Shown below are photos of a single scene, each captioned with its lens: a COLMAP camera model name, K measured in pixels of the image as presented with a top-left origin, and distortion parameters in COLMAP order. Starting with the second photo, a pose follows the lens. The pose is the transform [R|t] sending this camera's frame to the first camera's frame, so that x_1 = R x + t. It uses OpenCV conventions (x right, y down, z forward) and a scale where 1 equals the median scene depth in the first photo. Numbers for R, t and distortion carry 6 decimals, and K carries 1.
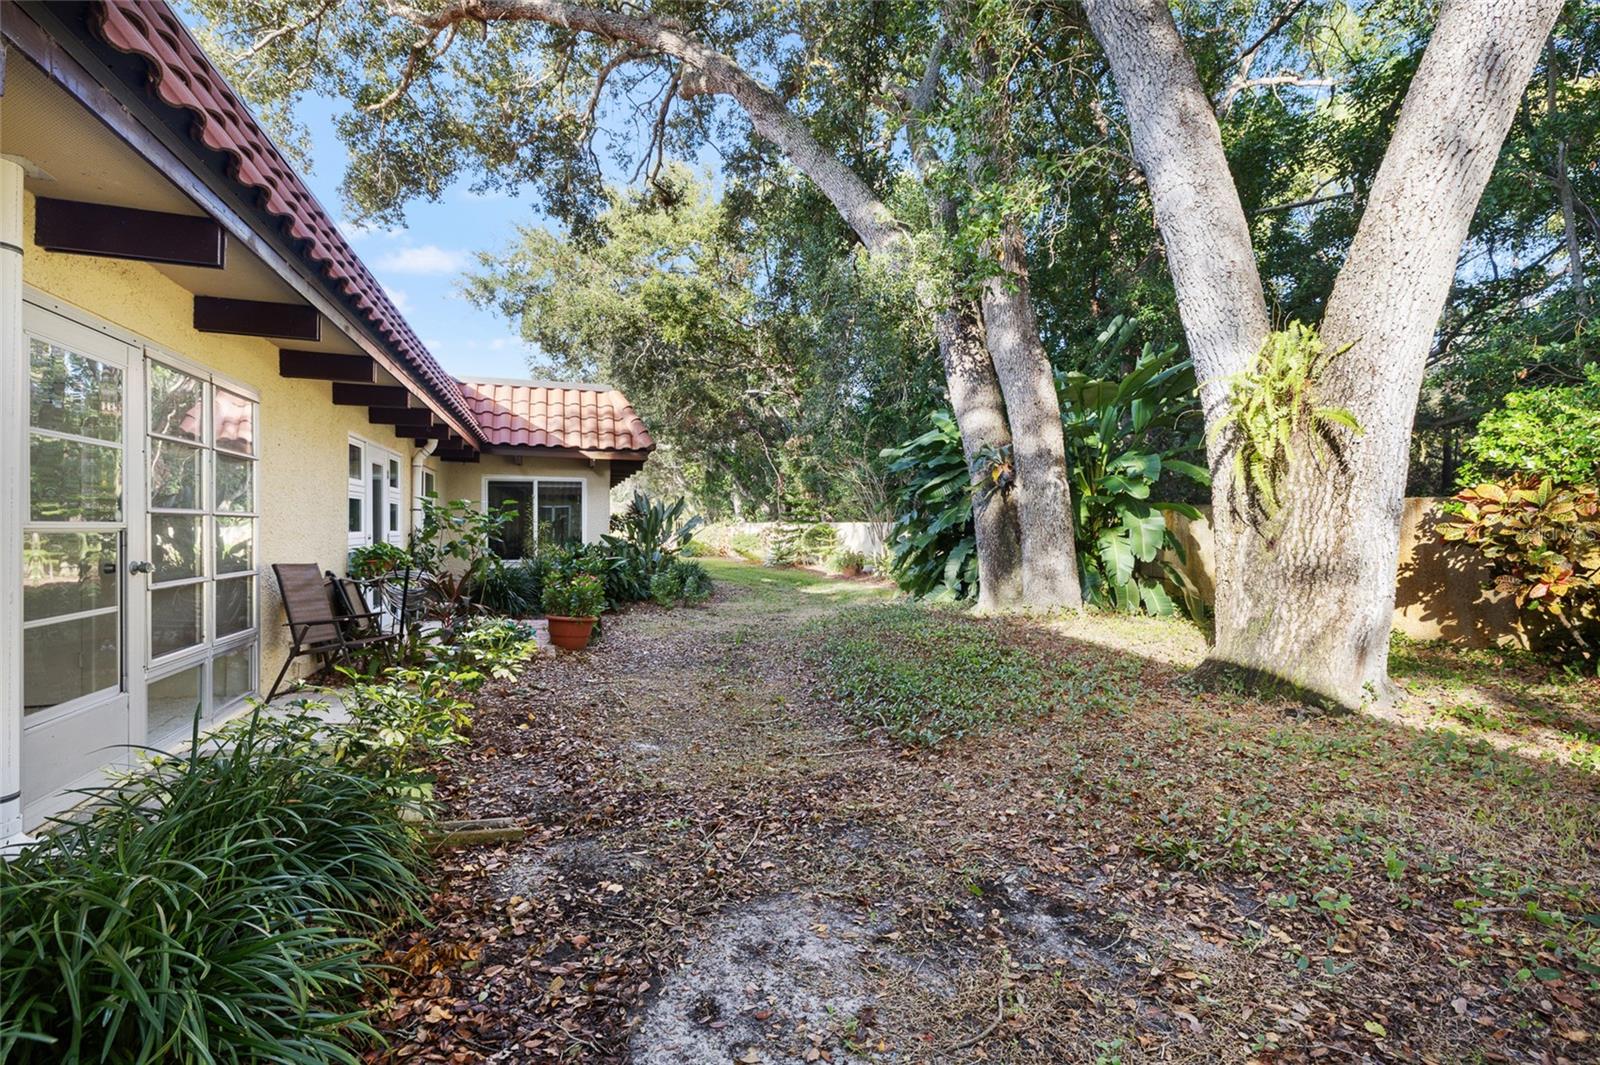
lens RADIAL K [[706.1, 0, 807.2], [0, 706.1, 528.0], [0, 0, 1]] dist [0.000223, -0.000084]
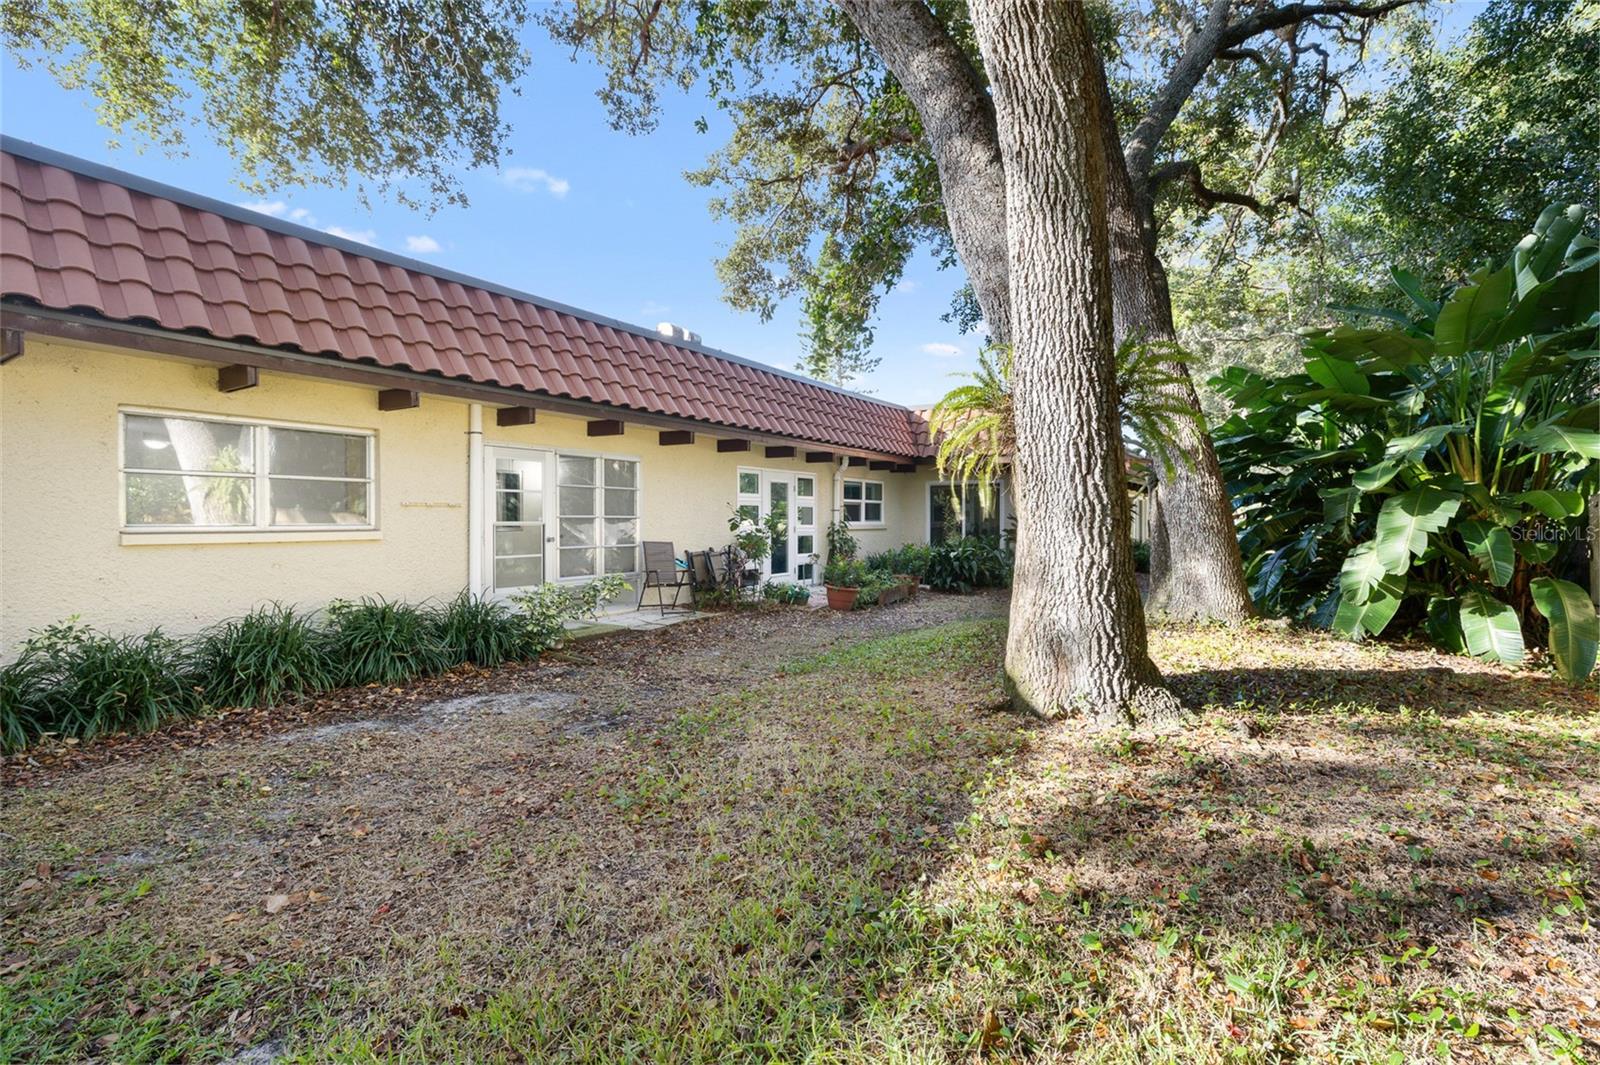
lens RADIAL K [[706.1, 0, 807.2], [0, 706.1, 528.0], [0, 0, 1]] dist [0.000223, -0.000084]
pose [[0.626589, 0.009655, -0.779290, 0.849687], [-0.001667, 0.999938, 0.011048, -0.009293], [0.779348, -0.005624, 0.626566, 0.072814]]
